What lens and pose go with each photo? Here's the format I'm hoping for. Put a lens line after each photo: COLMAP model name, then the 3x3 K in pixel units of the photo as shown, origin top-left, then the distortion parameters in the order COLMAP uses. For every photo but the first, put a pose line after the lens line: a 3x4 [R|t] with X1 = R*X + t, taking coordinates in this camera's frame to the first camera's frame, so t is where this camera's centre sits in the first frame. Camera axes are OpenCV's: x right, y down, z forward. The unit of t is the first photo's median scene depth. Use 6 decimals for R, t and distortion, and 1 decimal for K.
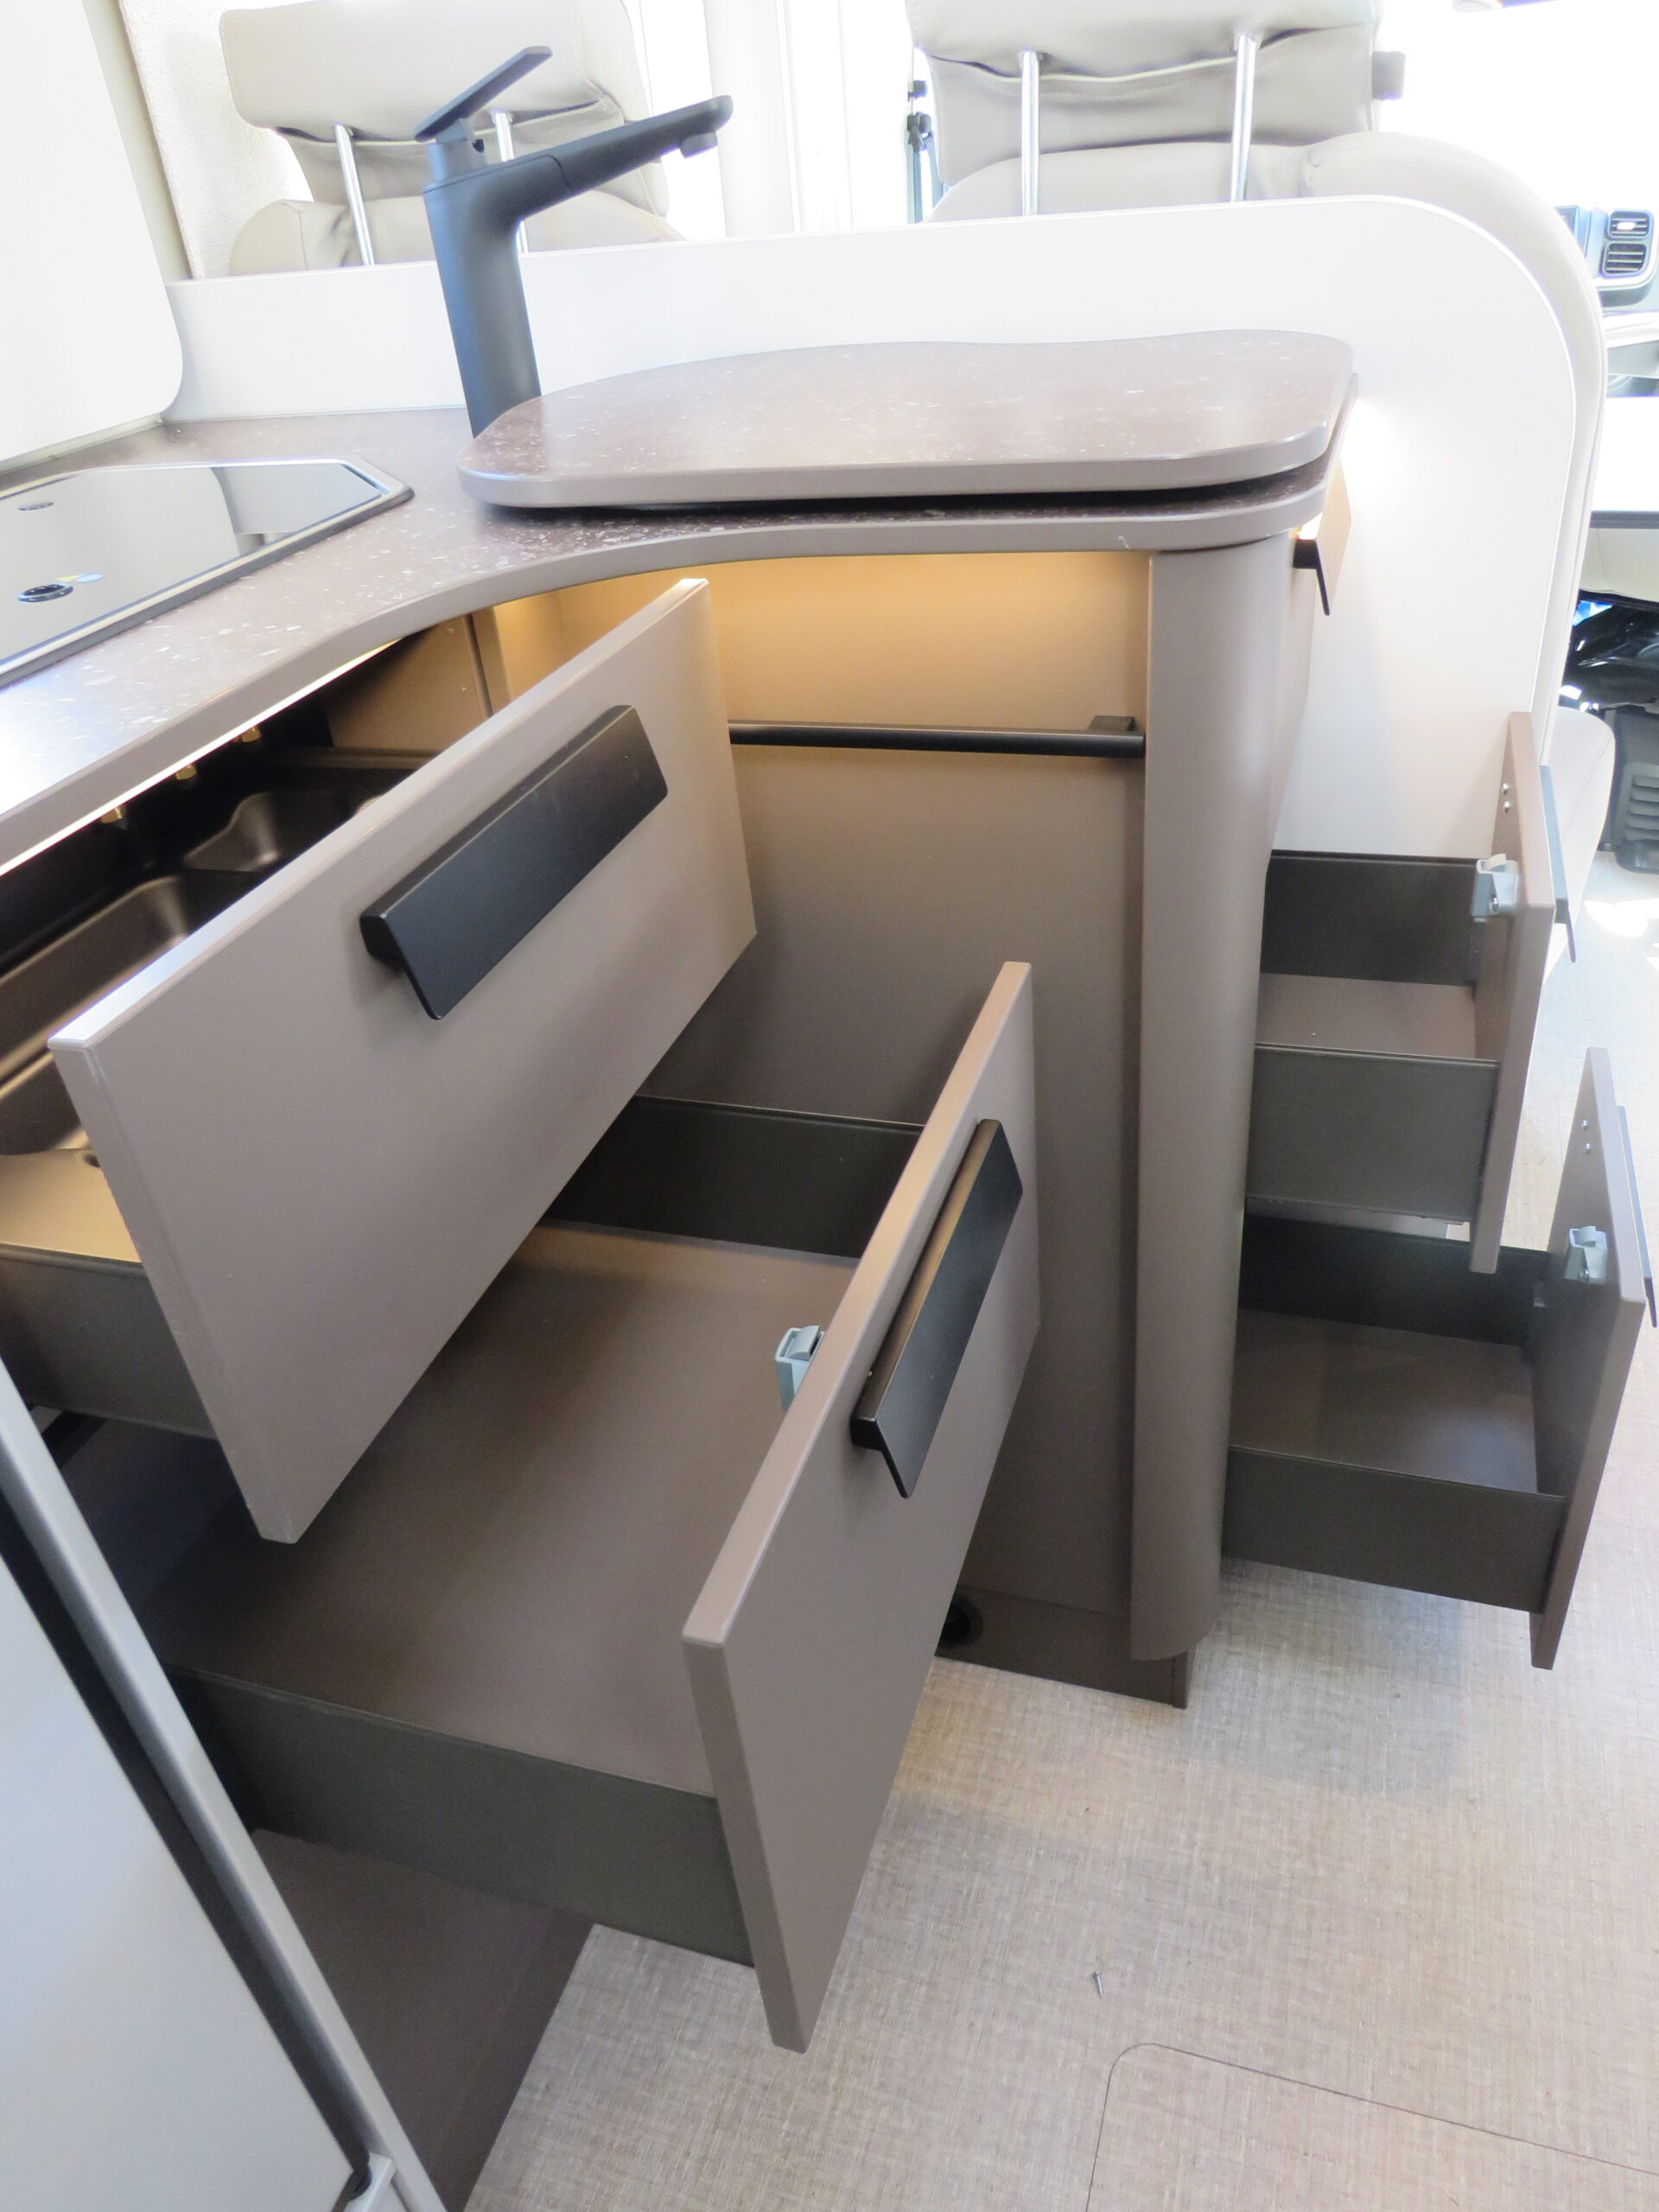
lens RADIAL K [[1563.9, 0, 829.5], [0, 1563.9, 1106.0], [0, 0, 1]] dist [-0.008317, -0.023937]
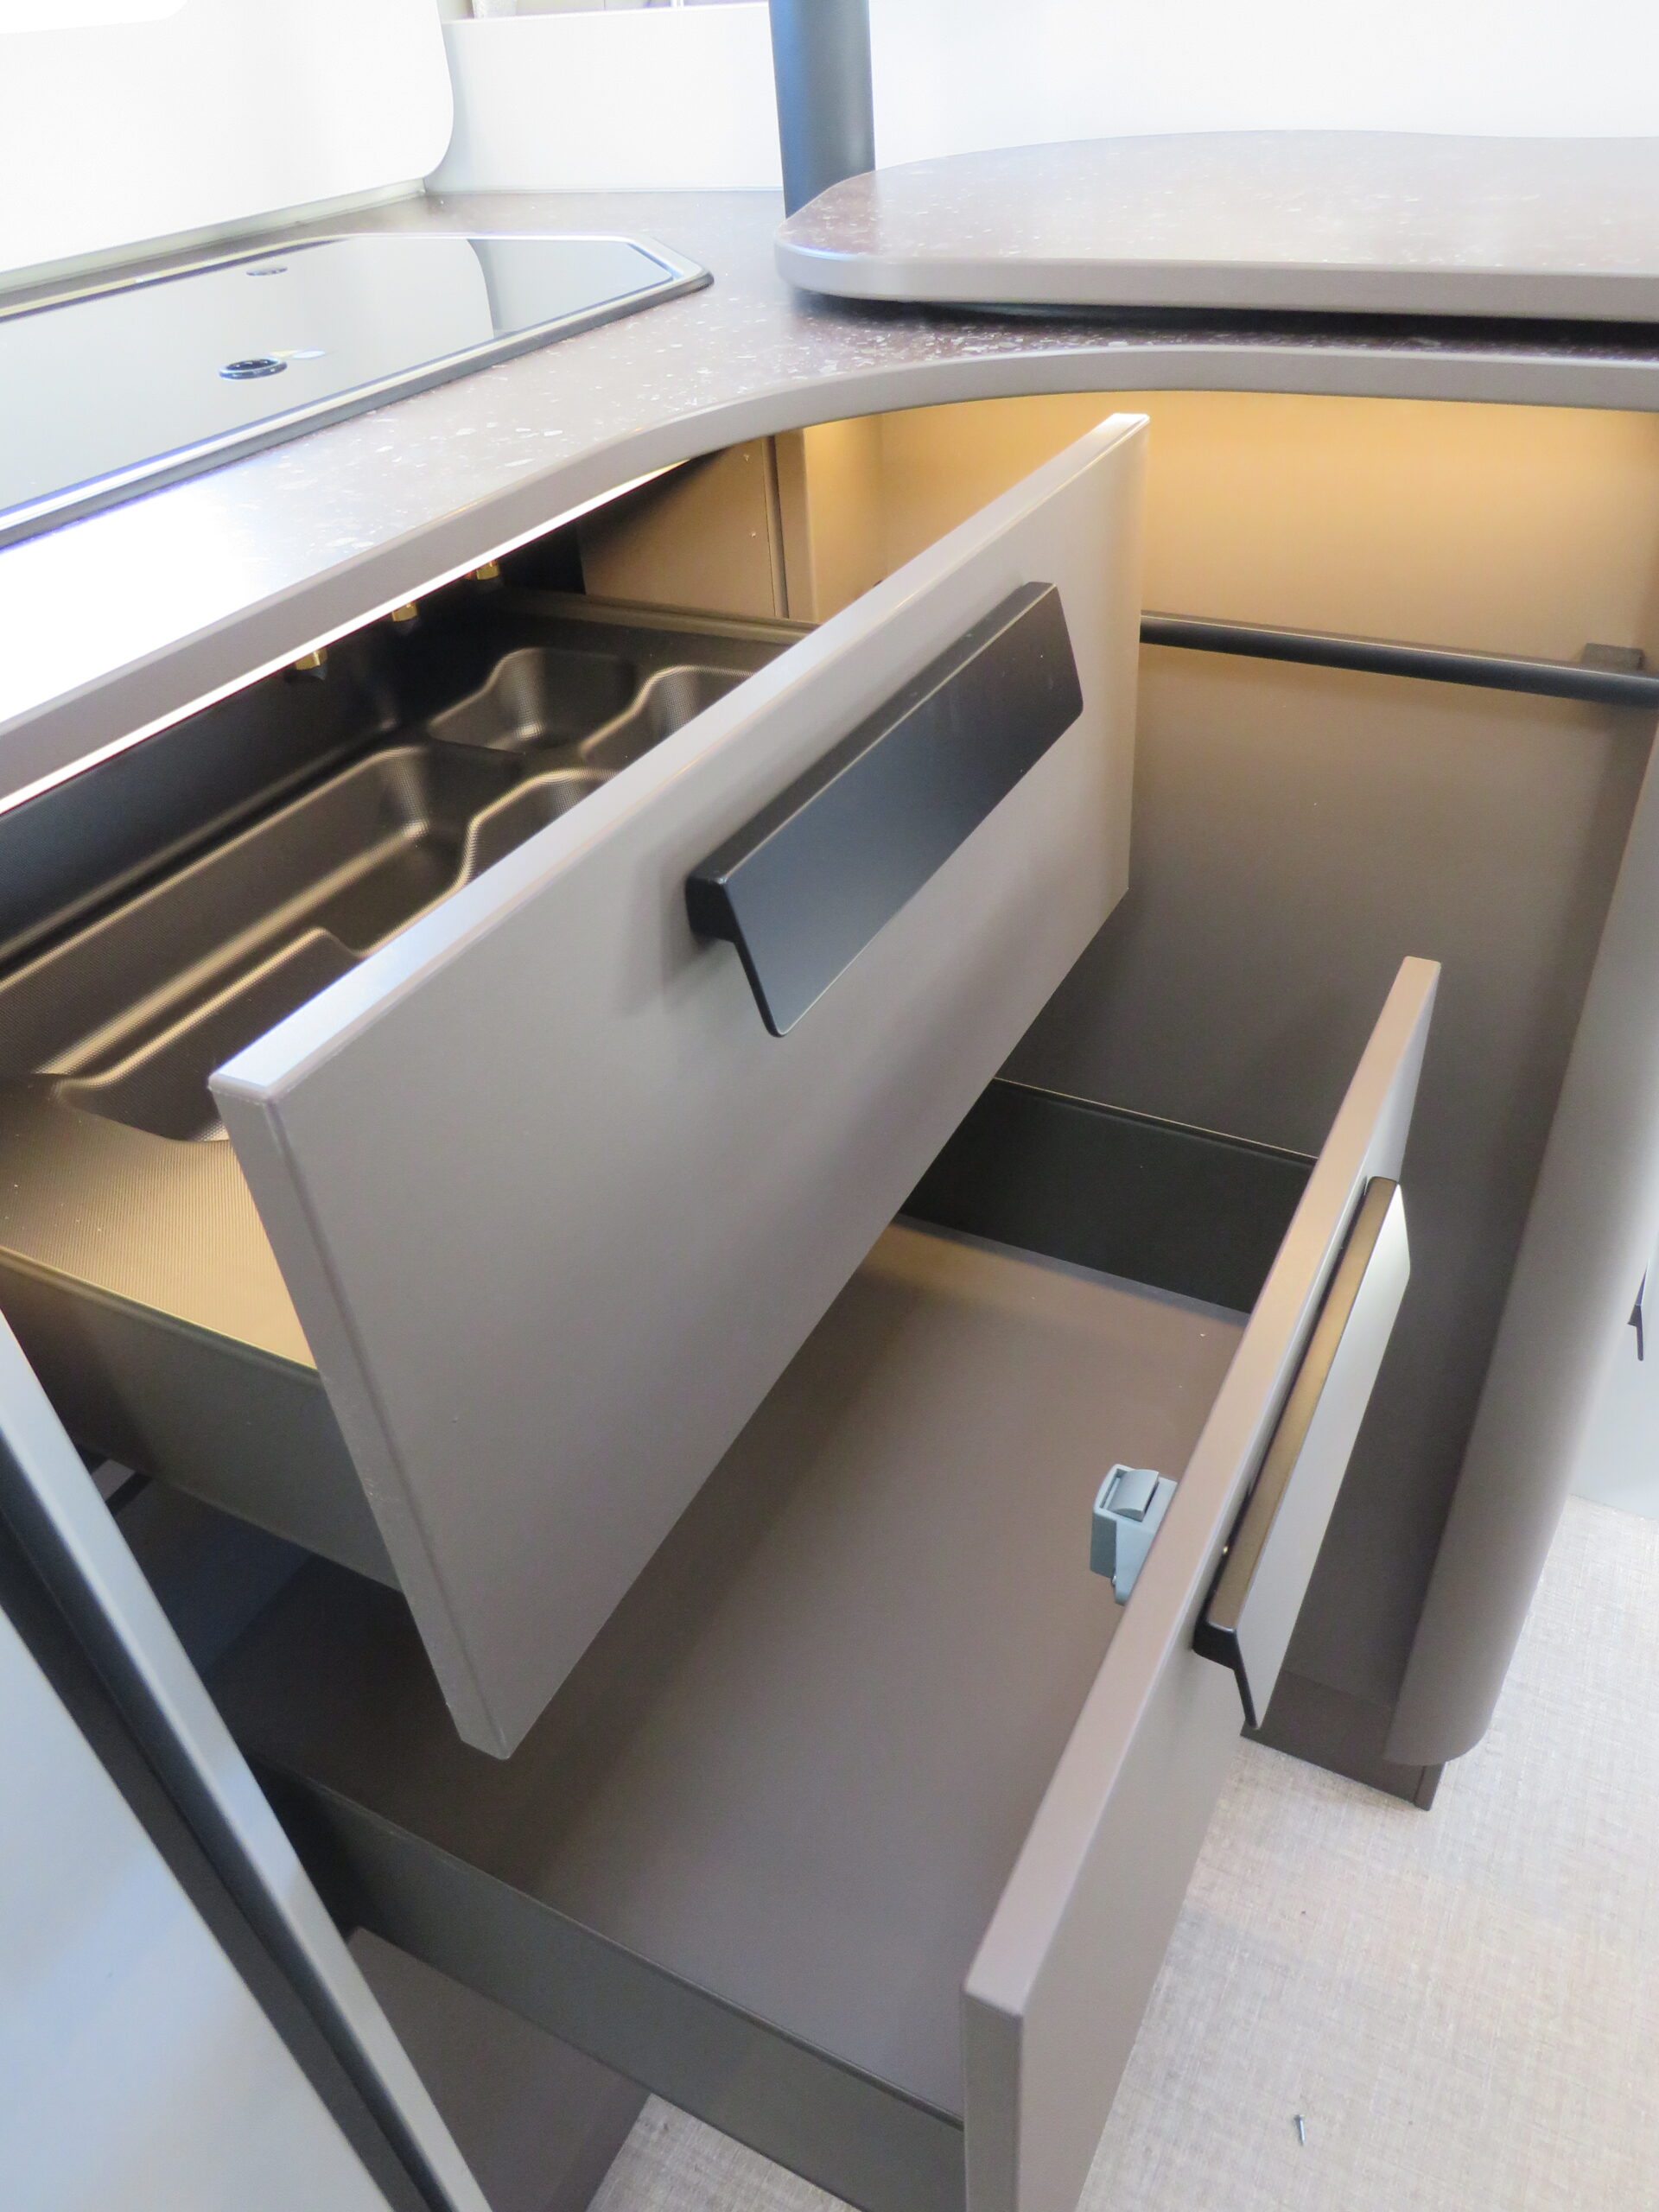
lens RADIAL K [[1553.7, 0, 837.8], [0, 1553.7, 1107.8], [0, 0, 1]] dist [-0.017484, -0.000061]
pose [[0.986694, 0.121205, -0.108372, -0.059496], [-0.111998, 0.989861, 0.087364, -0.044577], [0.117862, -0.074064, 0.990264, 0.172381]]
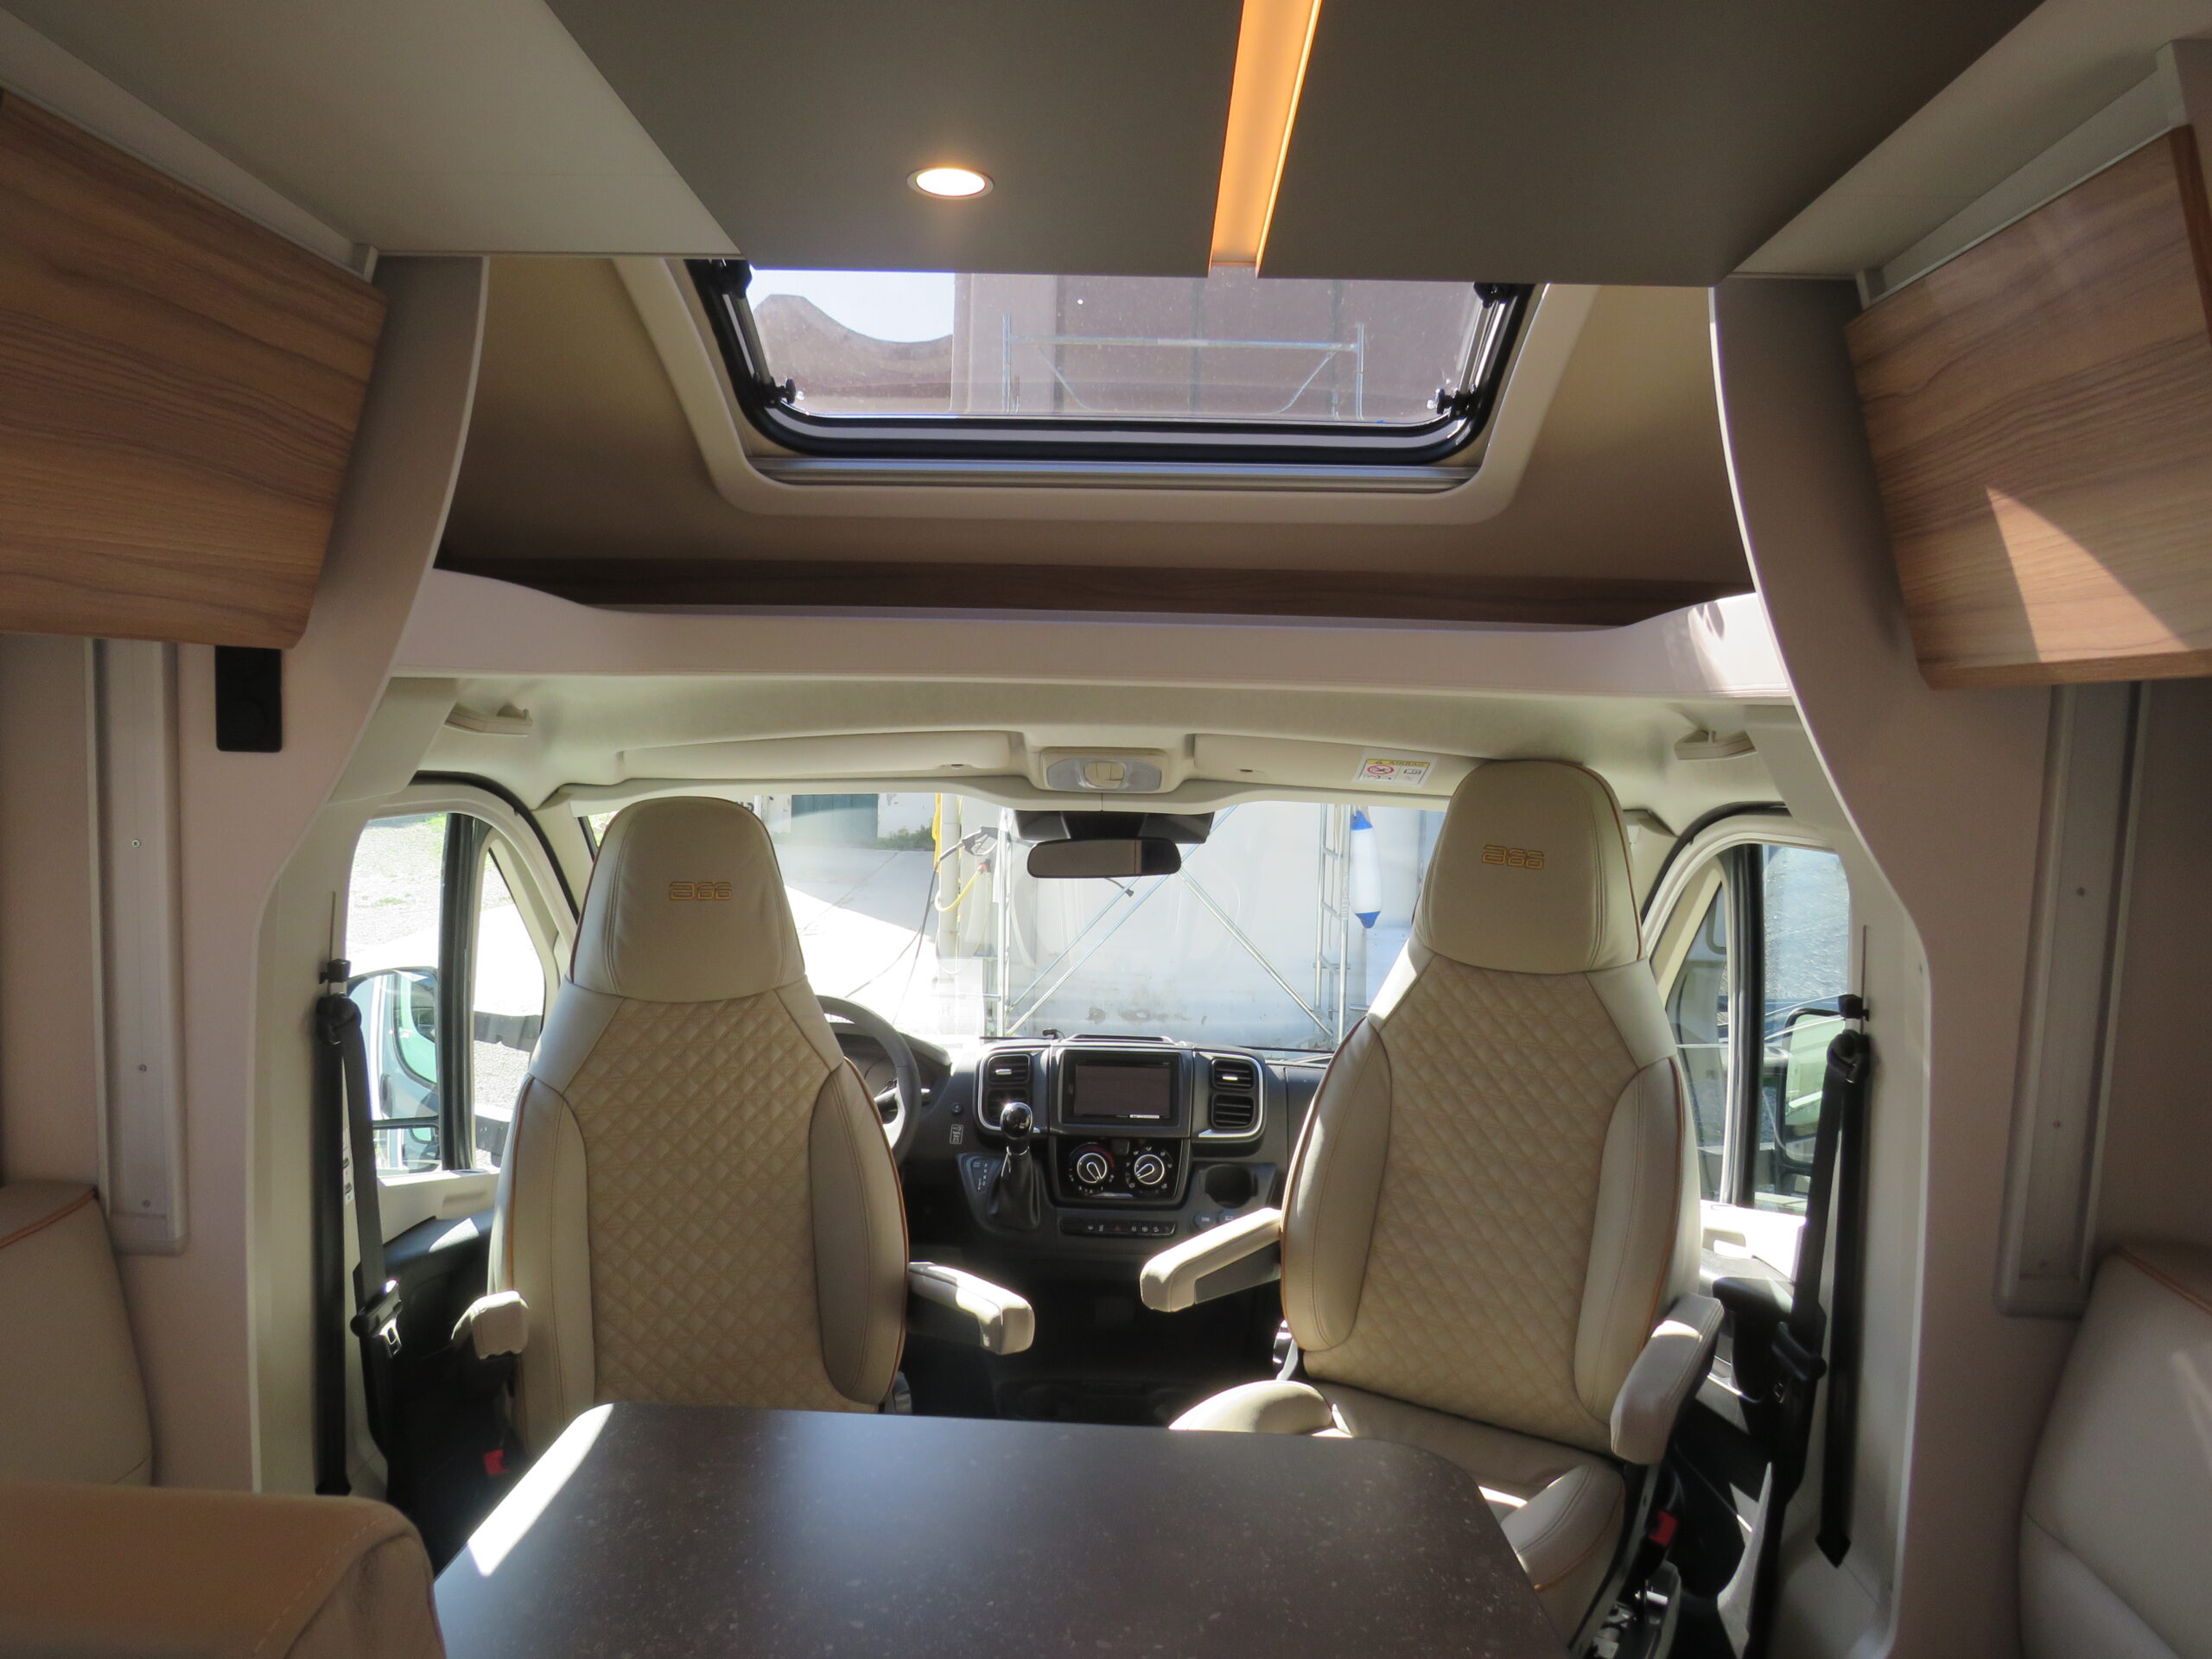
lens RADIAL K [[1531.8, 0, 1101.0], [0, 1531.8, 819.1], [0, 0, 1]] dist [-0.062917, 0.025182]
pose [[0.951408, 0.081471, 0.296960, 0.374474], [0.073951, 0.875692, -0.477173, -0.661209], [-0.298921, 0.475947, 0.827116, 0.444198]]
